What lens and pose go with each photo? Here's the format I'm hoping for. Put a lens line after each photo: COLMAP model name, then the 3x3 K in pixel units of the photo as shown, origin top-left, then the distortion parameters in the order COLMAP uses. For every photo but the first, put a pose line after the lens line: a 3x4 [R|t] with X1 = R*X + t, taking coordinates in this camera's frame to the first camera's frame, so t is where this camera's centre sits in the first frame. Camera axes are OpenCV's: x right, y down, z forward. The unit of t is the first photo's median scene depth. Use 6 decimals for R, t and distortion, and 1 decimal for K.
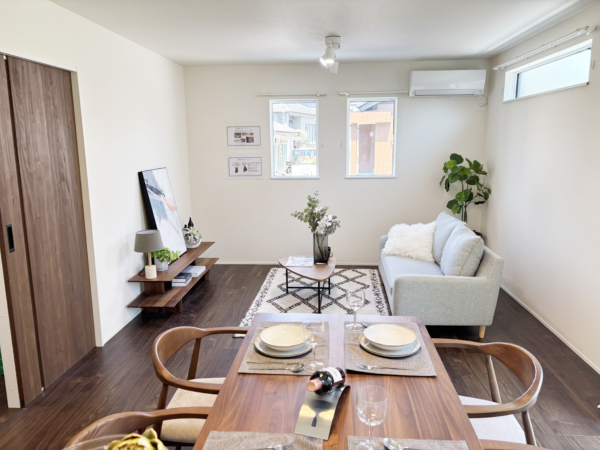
lens RADIAL K [[453.2, 0, 299.4], [0, 453.2, 223.5], [0, 0, 1]] dist [0.012152, 0.001107]
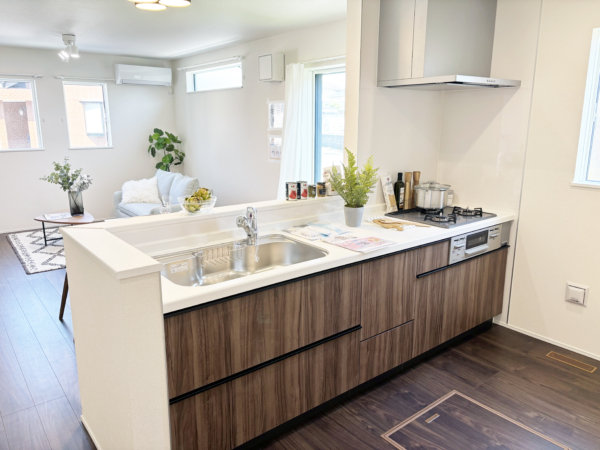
lens RADIAL K [[453.2, 0, 299.9], [0, 453.2, 224.4], [0, 0, 1]] dist [0.012152, 0.001107]
pose [[0.725725, -0.139797, 0.673632, -0.312215], [0.113742, 0.990044, 0.082923, 0.069795], [-0.678518, 0.016441, 0.734400, -0.299058]]
